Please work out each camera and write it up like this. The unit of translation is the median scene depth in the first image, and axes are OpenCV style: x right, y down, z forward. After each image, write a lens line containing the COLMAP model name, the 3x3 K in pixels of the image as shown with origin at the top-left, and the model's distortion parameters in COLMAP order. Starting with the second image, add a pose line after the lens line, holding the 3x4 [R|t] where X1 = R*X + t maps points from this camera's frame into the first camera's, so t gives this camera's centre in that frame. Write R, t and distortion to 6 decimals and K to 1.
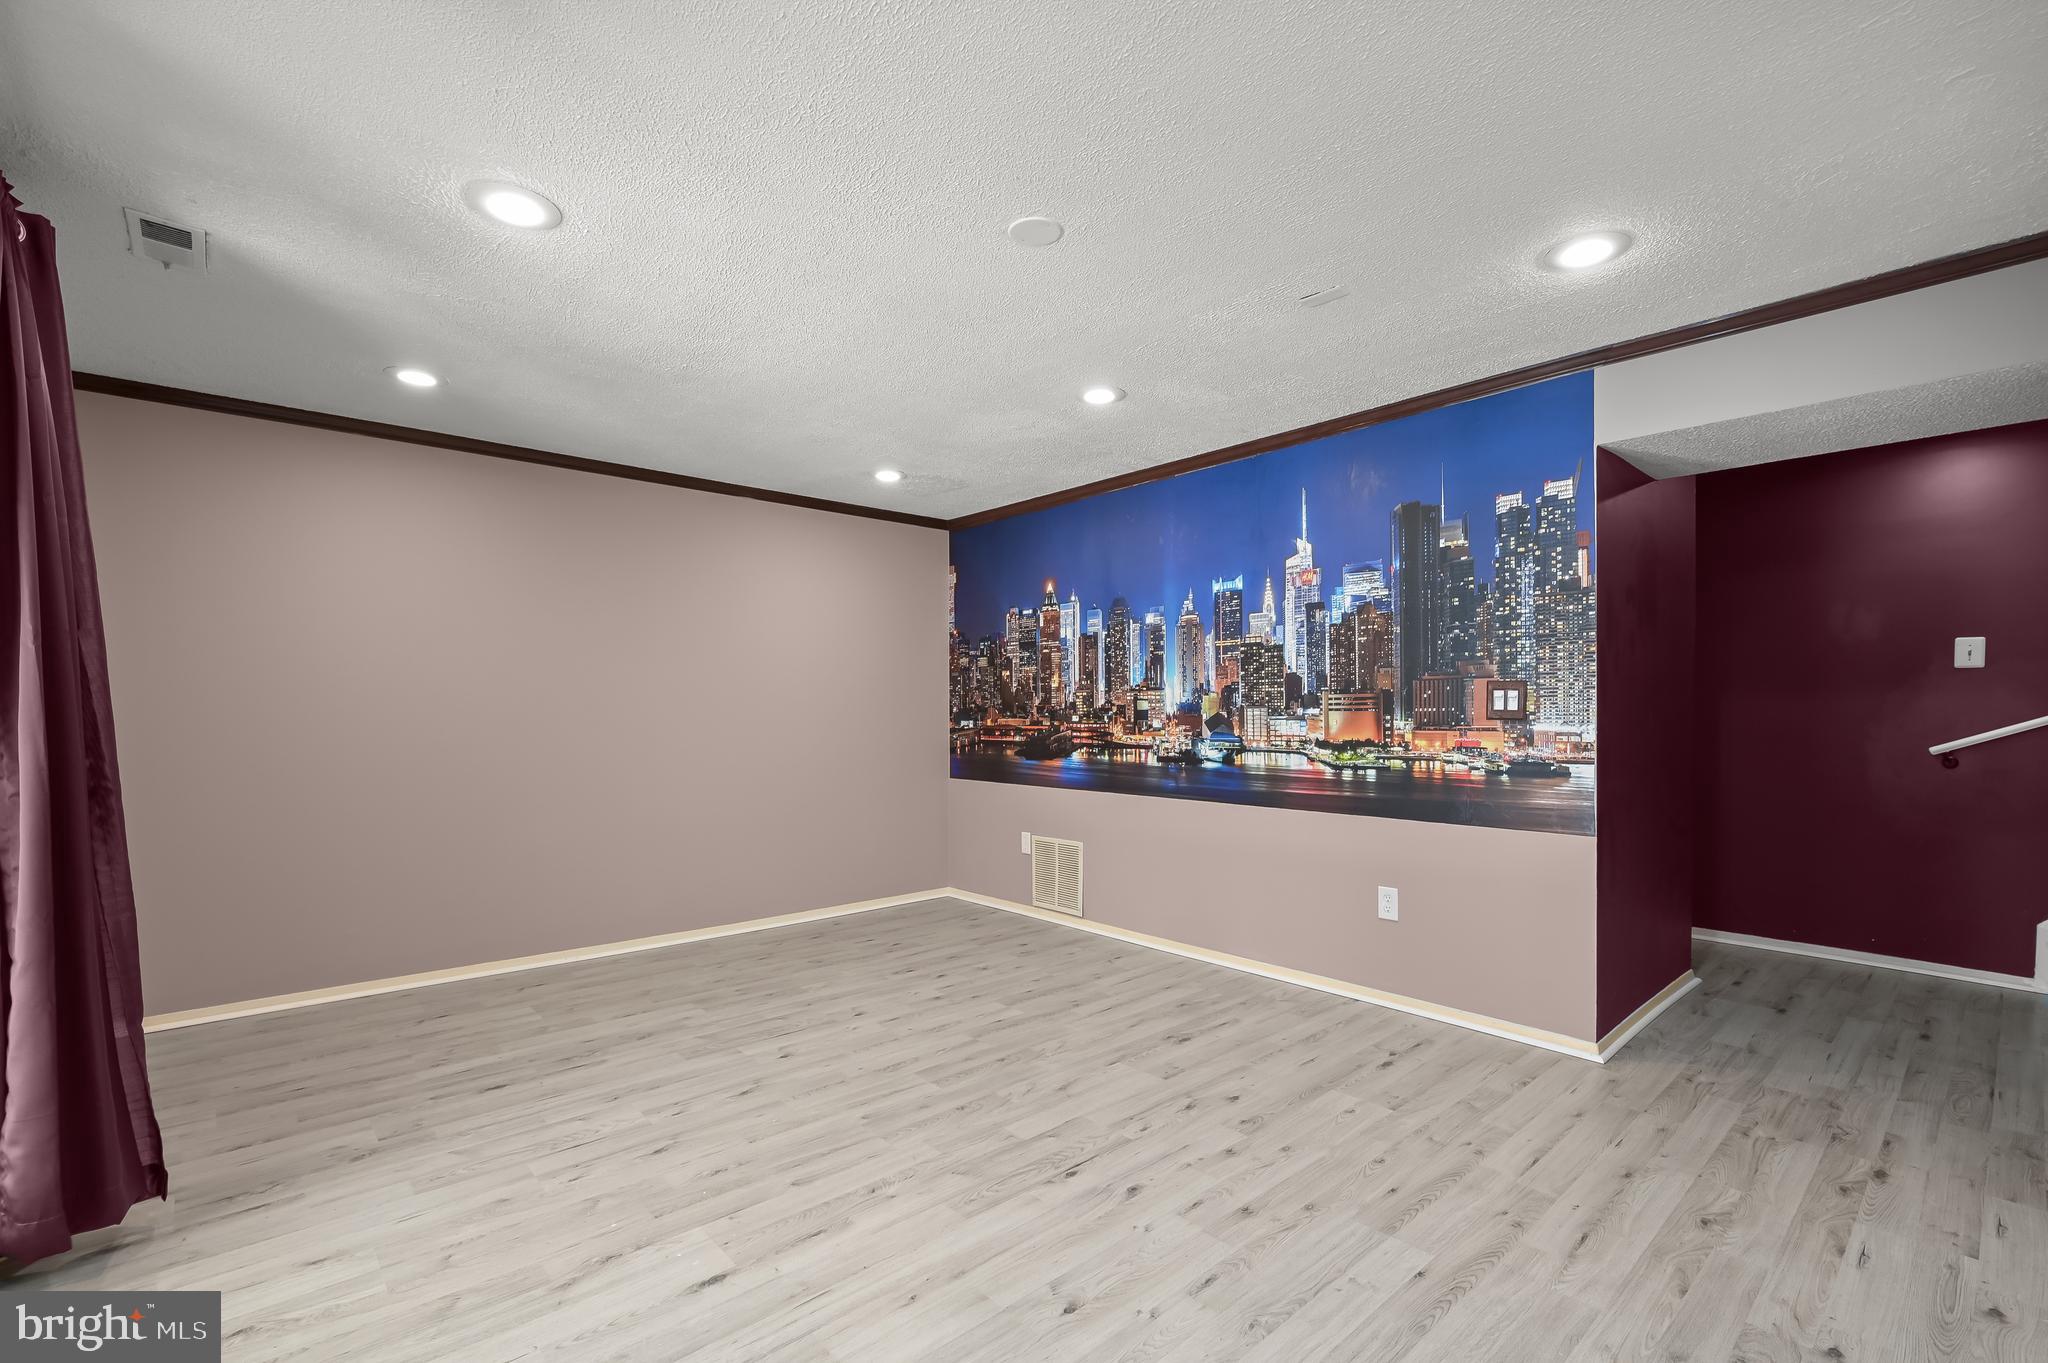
lens RADIAL K [[908.3, 0, 1034.8], [0, 908.3, 720.7], [0, 0, 1]] dist [-0.001551, -0.000102]
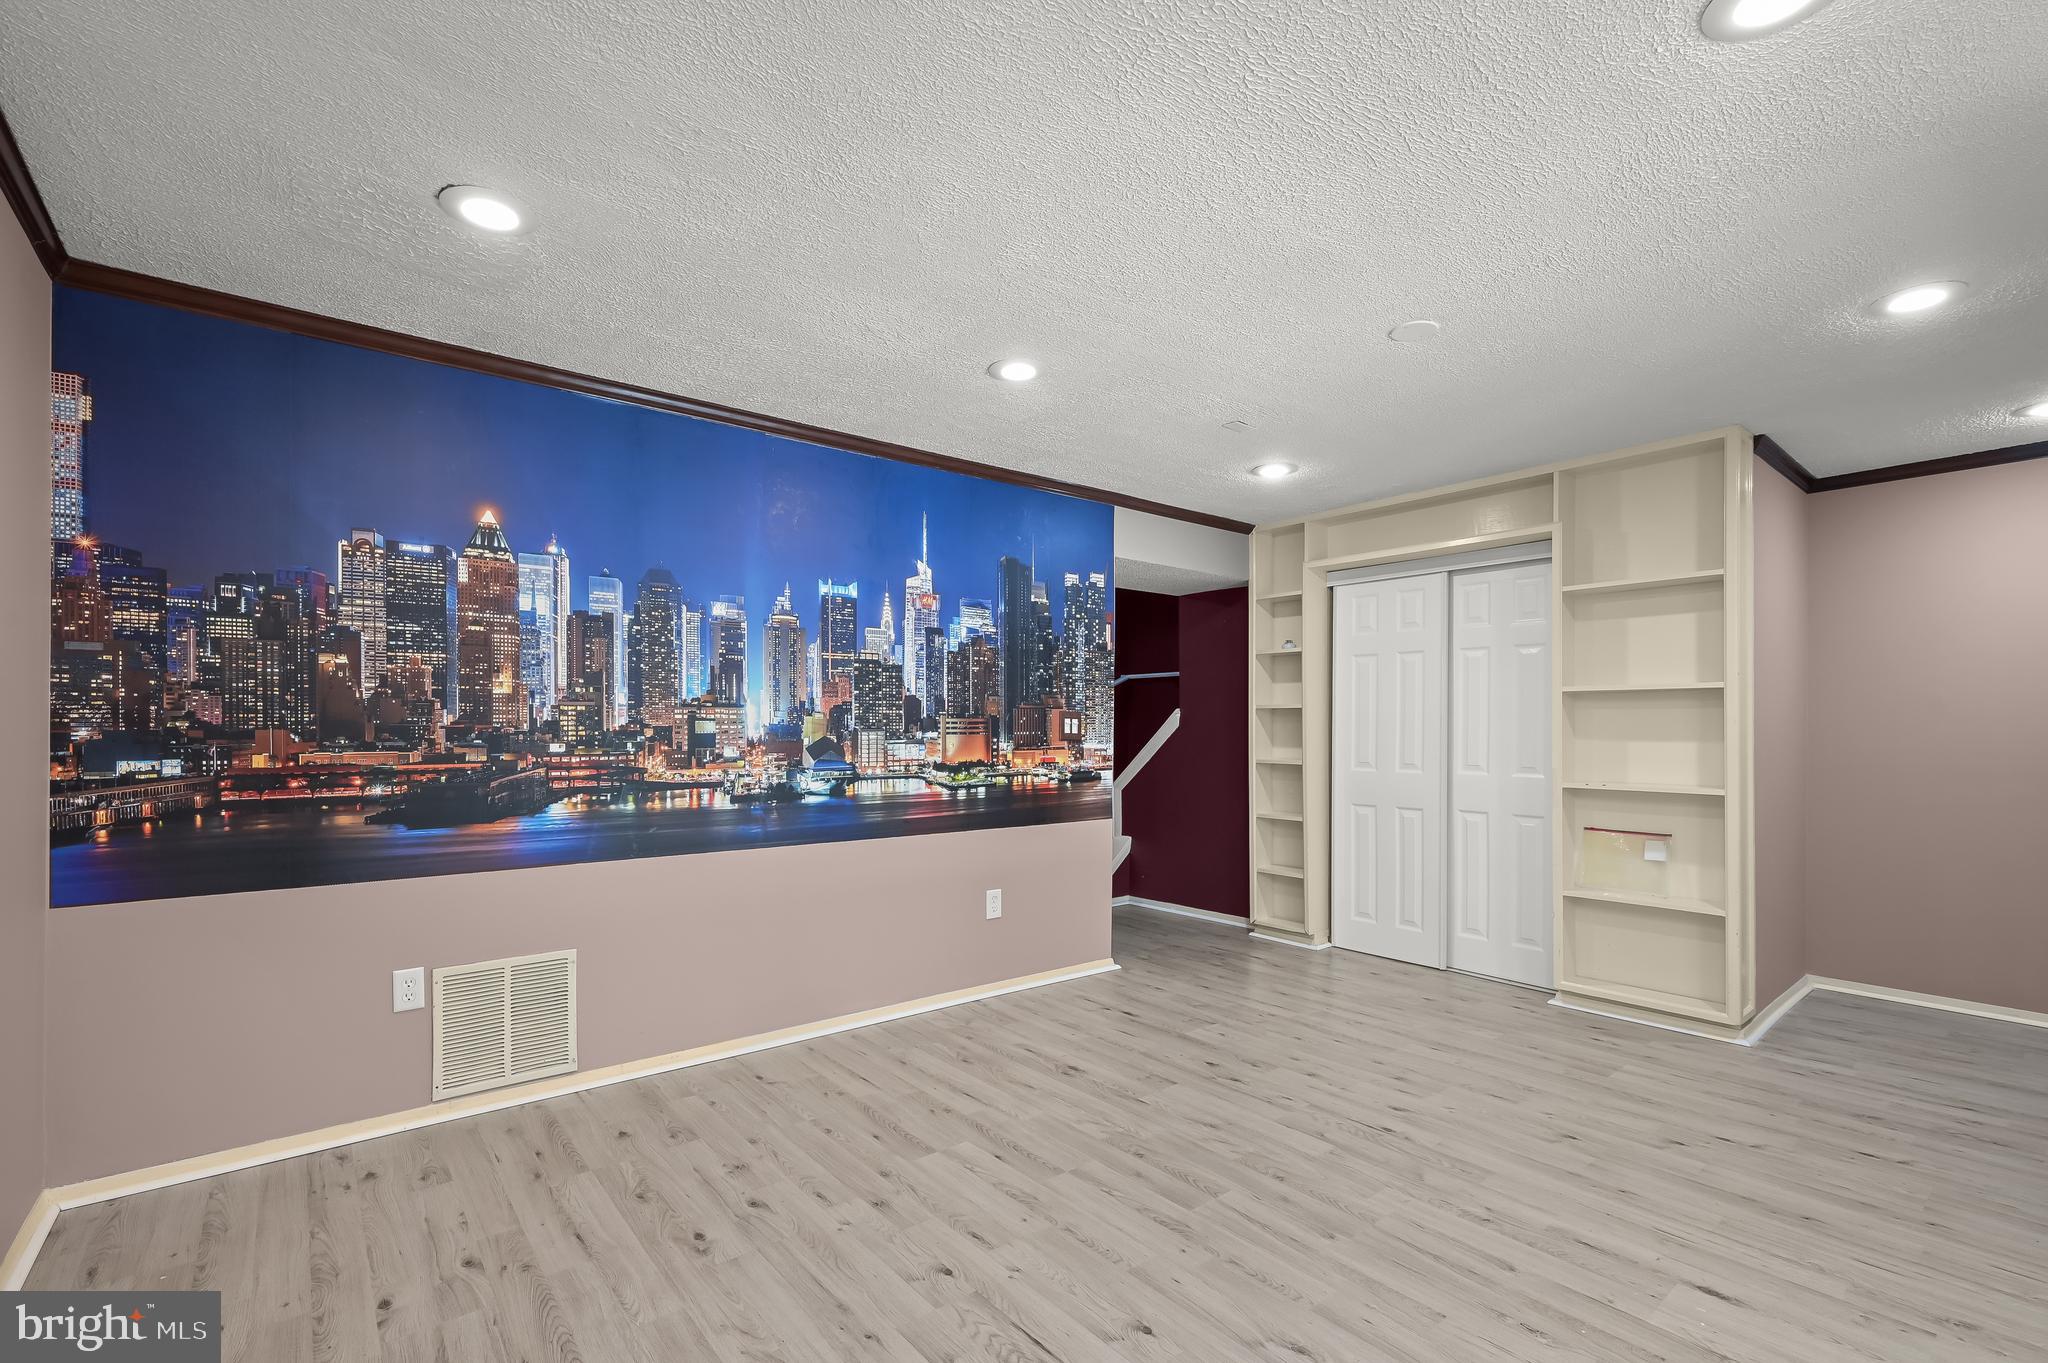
lens RADIAL K [[908.3, 0, 1034.8], [0, 908.3, 720.7], [0, 0, 1]] dist [-0.001551, -0.000102]
pose [[0.050838, 0.011156, 0.998645, -0.720630], [0.011016, 0.999871, -0.011730, -0.013328], [-0.998646, 0.011598, 0.050709, 0.861884]]
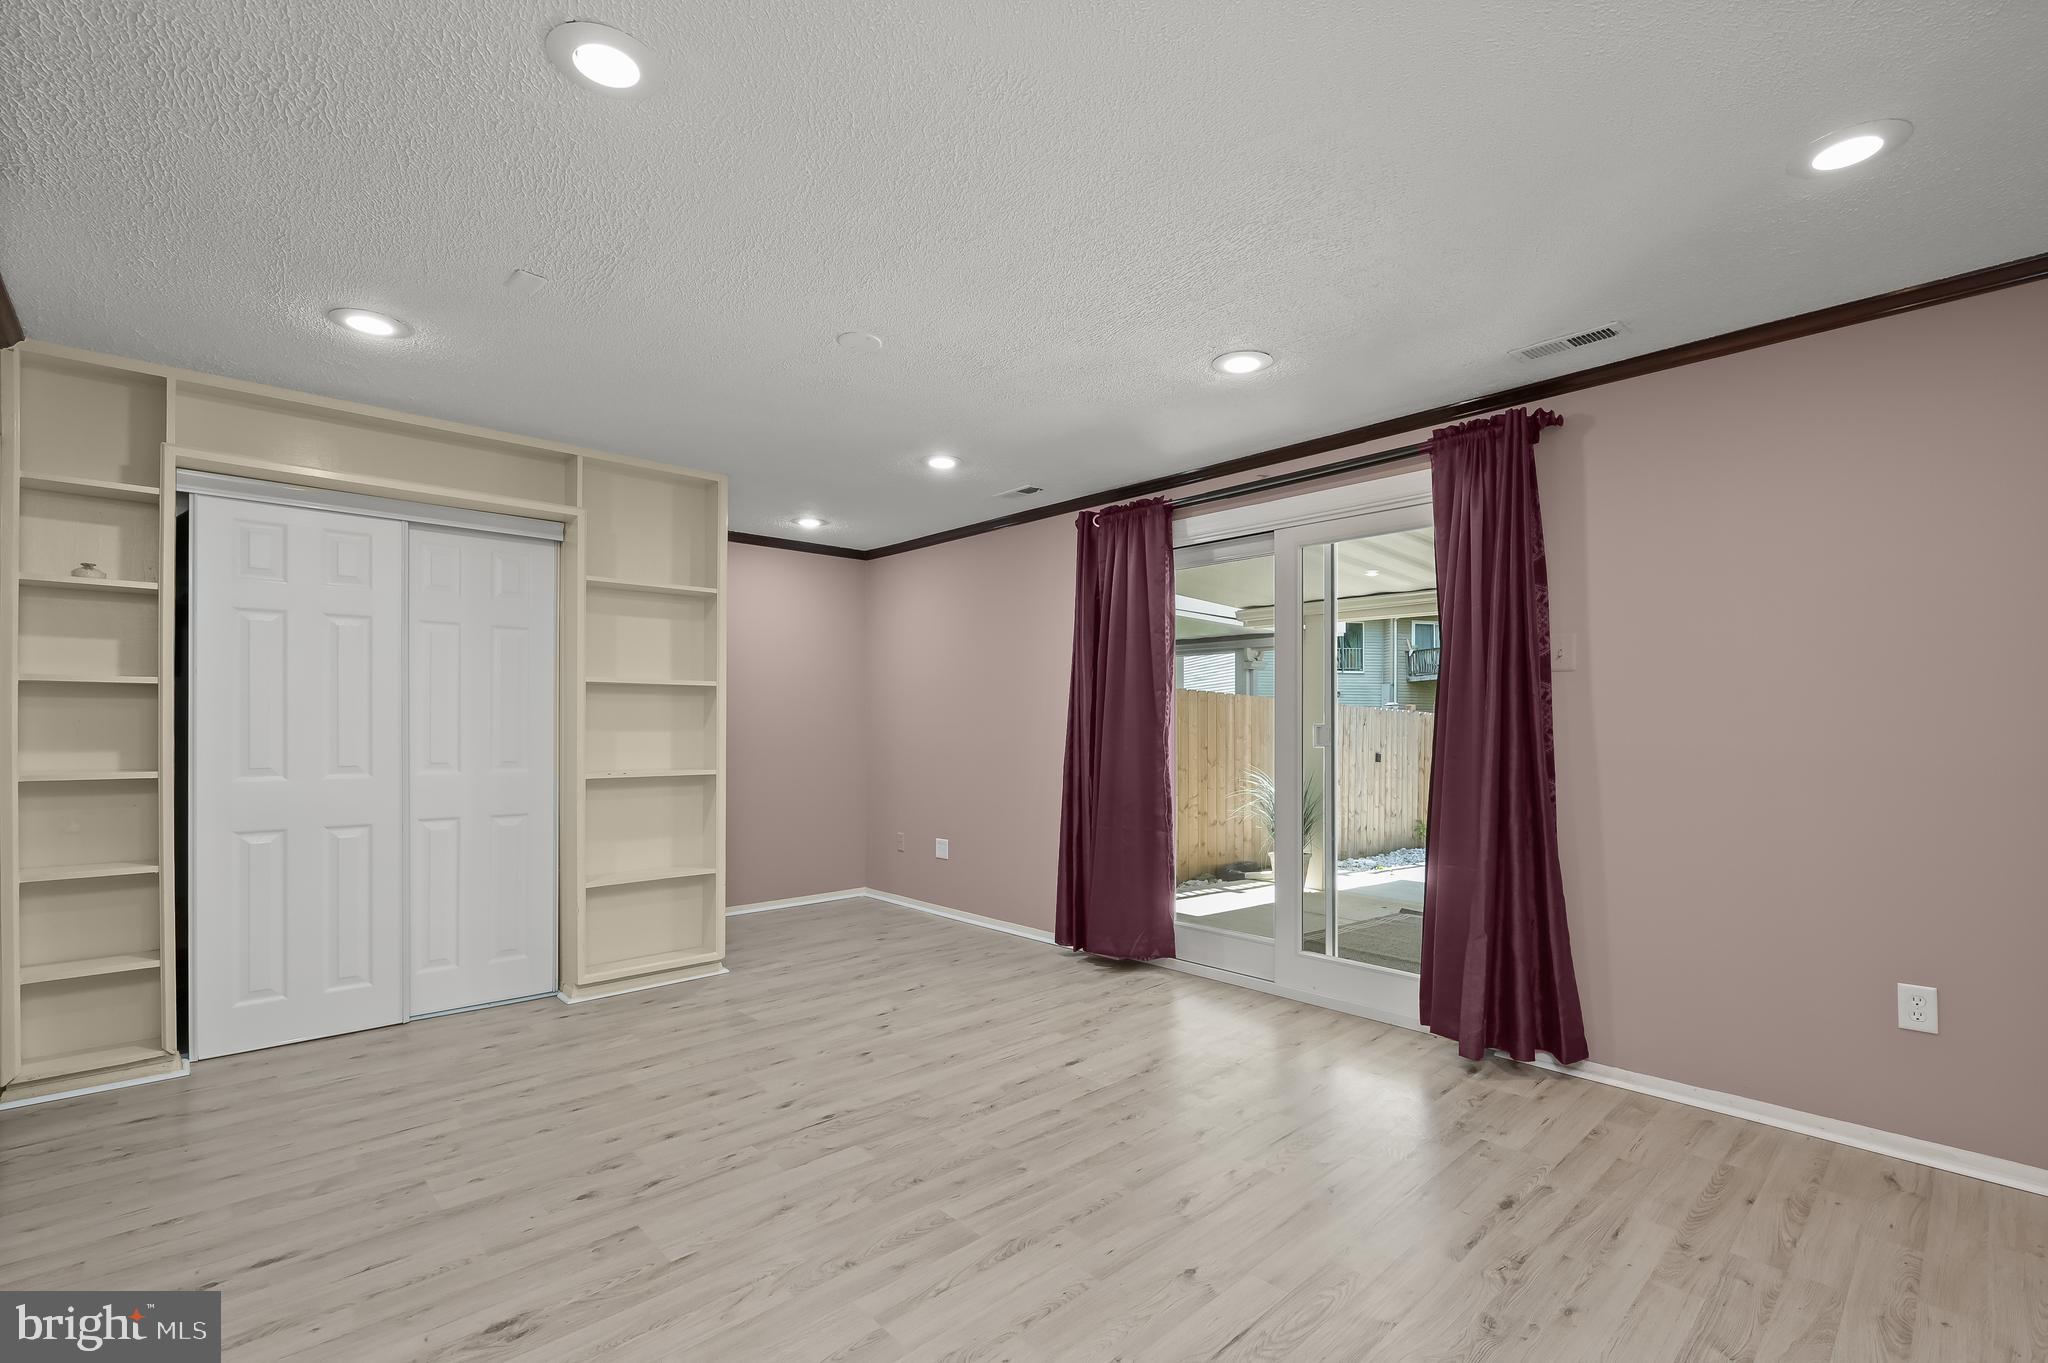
lens RADIAL K [[908.3, 0, 1034.8], [0, 908.3, 720.7], [0, 0, 1]] dist [-0.001551, -0.000102]
pose [[-0.999901, 0.002172, -0.013932, -0.132673], [0.002018, 0.999937, 0.011067, -0.018638], [0.013956, 0.011038, -0.999842, 1.352656]]
